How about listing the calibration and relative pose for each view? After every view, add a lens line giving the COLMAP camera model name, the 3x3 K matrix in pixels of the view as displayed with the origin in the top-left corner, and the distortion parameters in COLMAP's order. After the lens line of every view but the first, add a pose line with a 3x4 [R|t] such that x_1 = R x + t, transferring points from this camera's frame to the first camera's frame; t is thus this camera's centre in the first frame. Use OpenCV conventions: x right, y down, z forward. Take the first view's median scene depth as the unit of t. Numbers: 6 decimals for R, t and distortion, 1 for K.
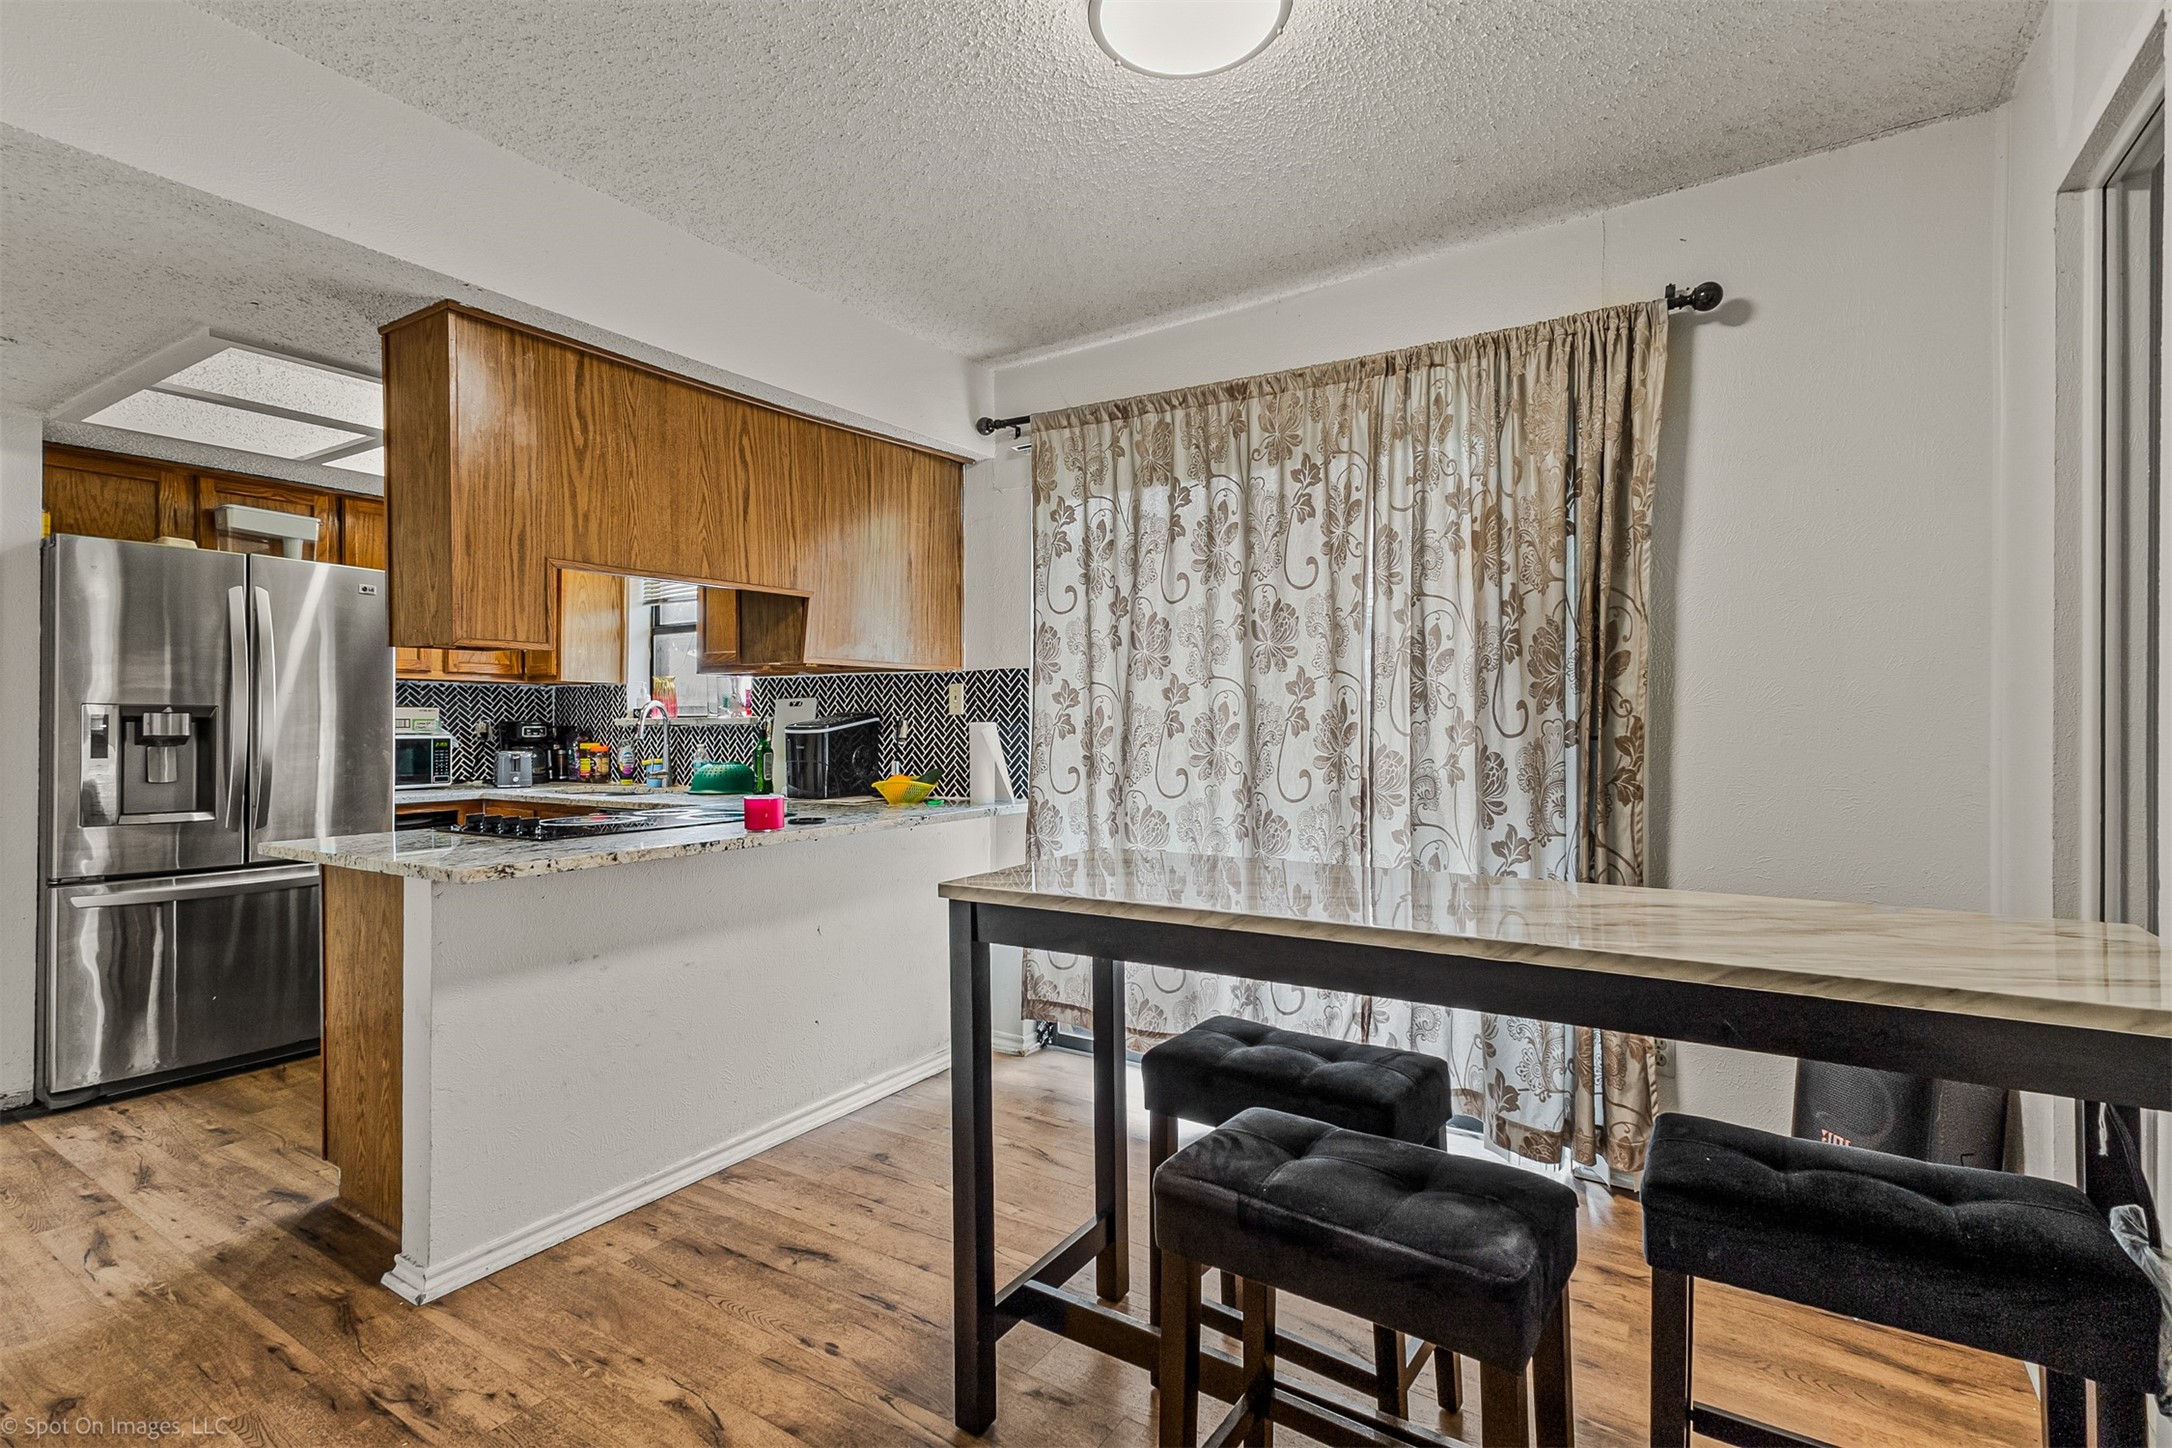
lens RADIAL K [[1009.3, 0, 1086.0], [0, 1009.3, 724.0], [0, 0, 1]] dist [0.019989, -0.000188]
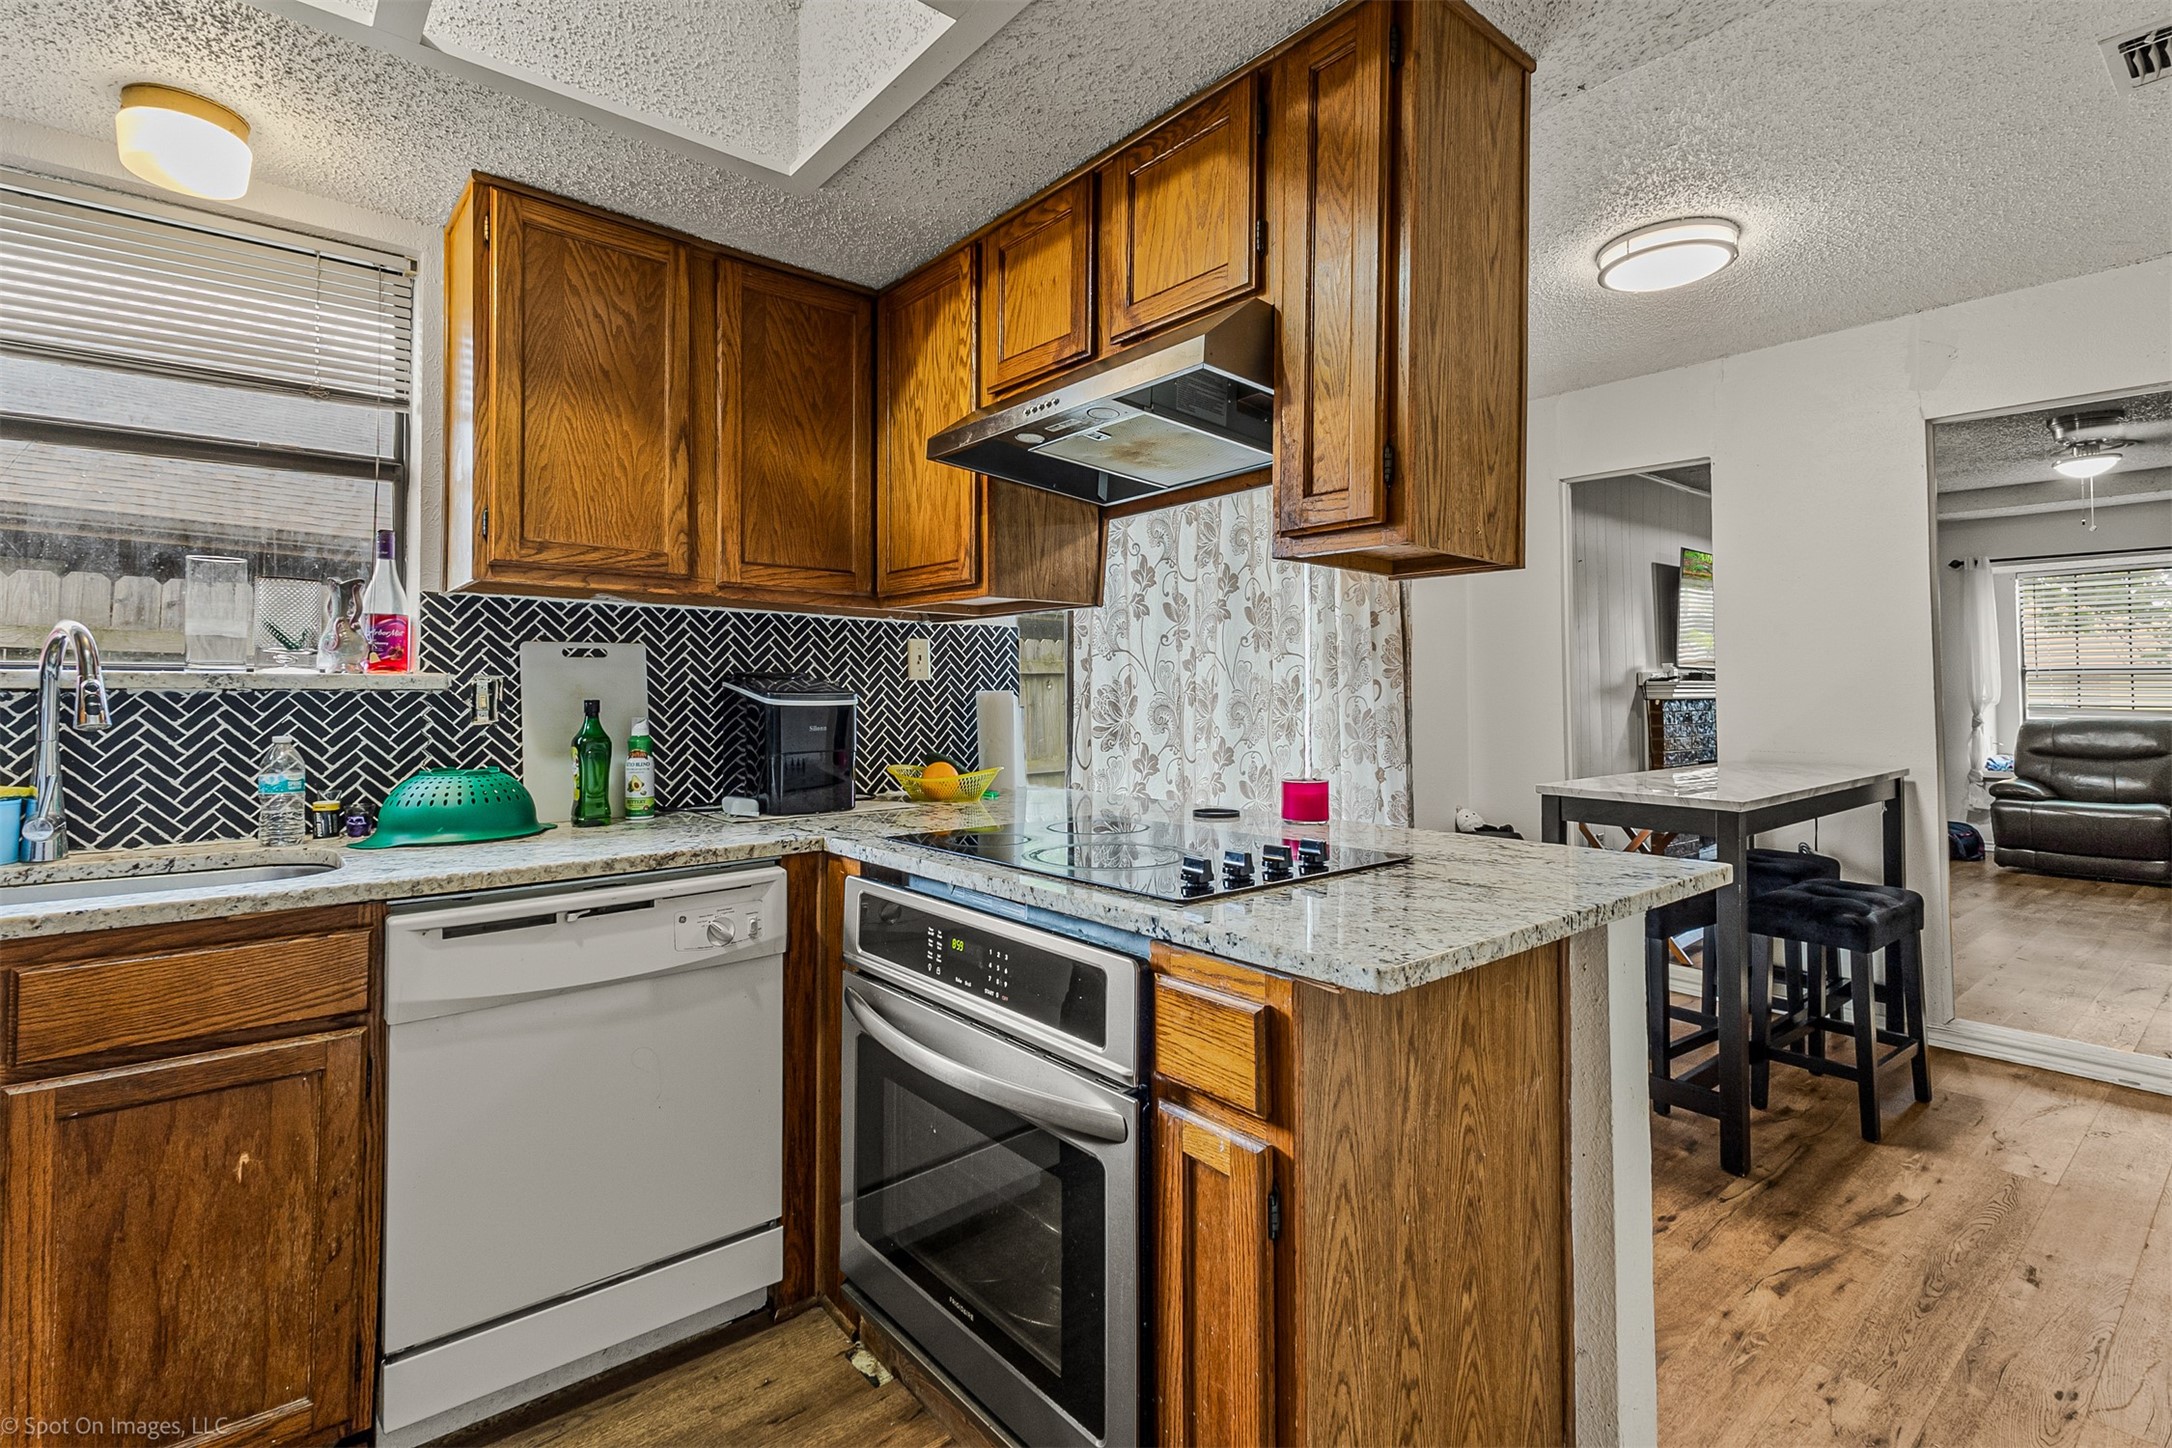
lens RADIAL K [[1009.3, 0, 1086.0], [0, 1009.3, 724.0], [0, 0, 1]] dist [0.019989, -0.000188]
pose [[0.282398, -0.016256, 0.959160, -0.873722], [-0.000499, 0.999854, 0.017093, 0.010781], [-0.959297, -0.005306, 0.282348, 0.739692]]
